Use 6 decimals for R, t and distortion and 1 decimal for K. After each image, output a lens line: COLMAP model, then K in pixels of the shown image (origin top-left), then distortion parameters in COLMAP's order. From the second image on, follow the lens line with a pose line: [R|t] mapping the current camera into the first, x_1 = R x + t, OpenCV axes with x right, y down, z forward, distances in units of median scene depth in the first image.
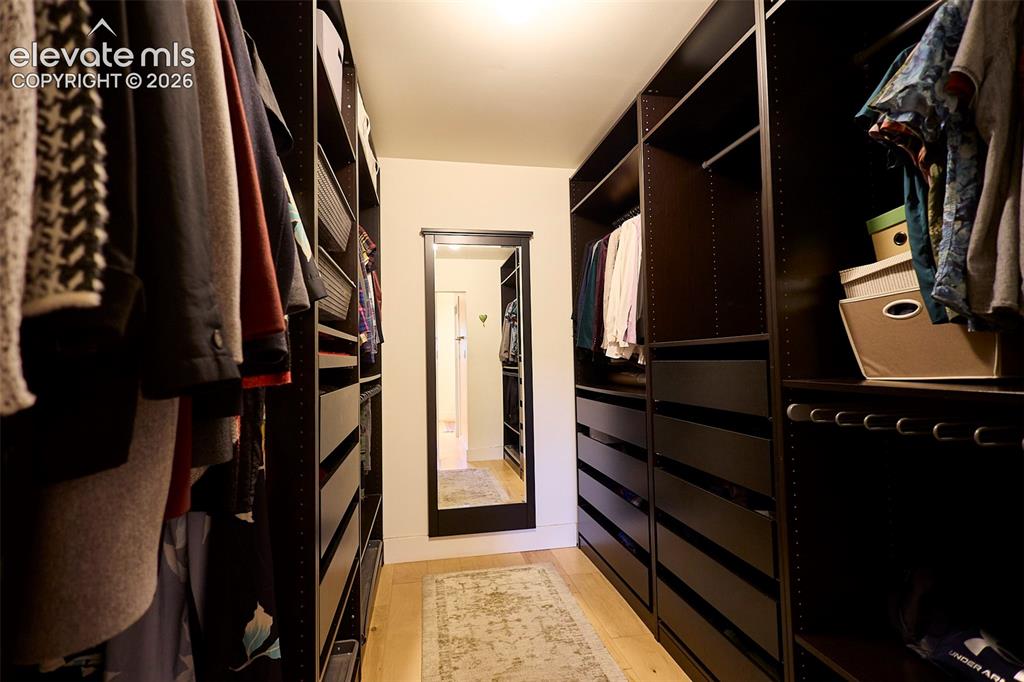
lens RADIAL K [[471.5, 0, 511.8], [0, 471.5, 341.5], [0, 0, 1]] dist [0.005275, -0.000059]
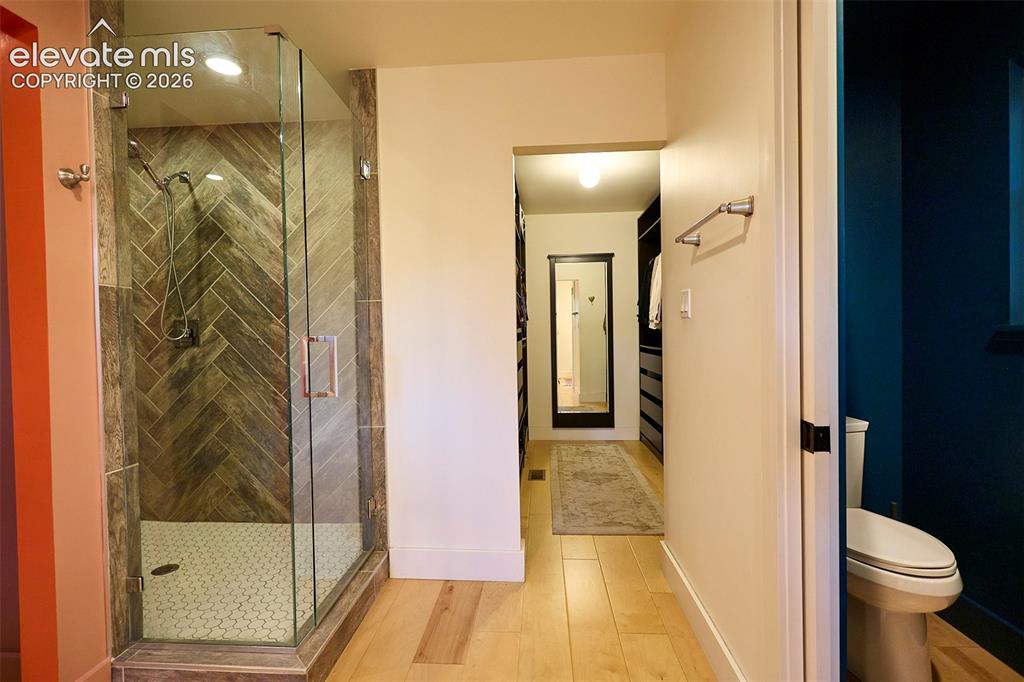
lens RADIAL K [[471.5, 0, 511.3], [0, 471.5, 338.5], [0, 0, 1]] dist [0.005275, -0.000059]
pose [[0.966784, 0.008332, -0.255459, 0.124505], [0.006320, 0.998384, 0.056482, -0.028143], [0.255517, -0.056221, 0.965168, -0.735201]]
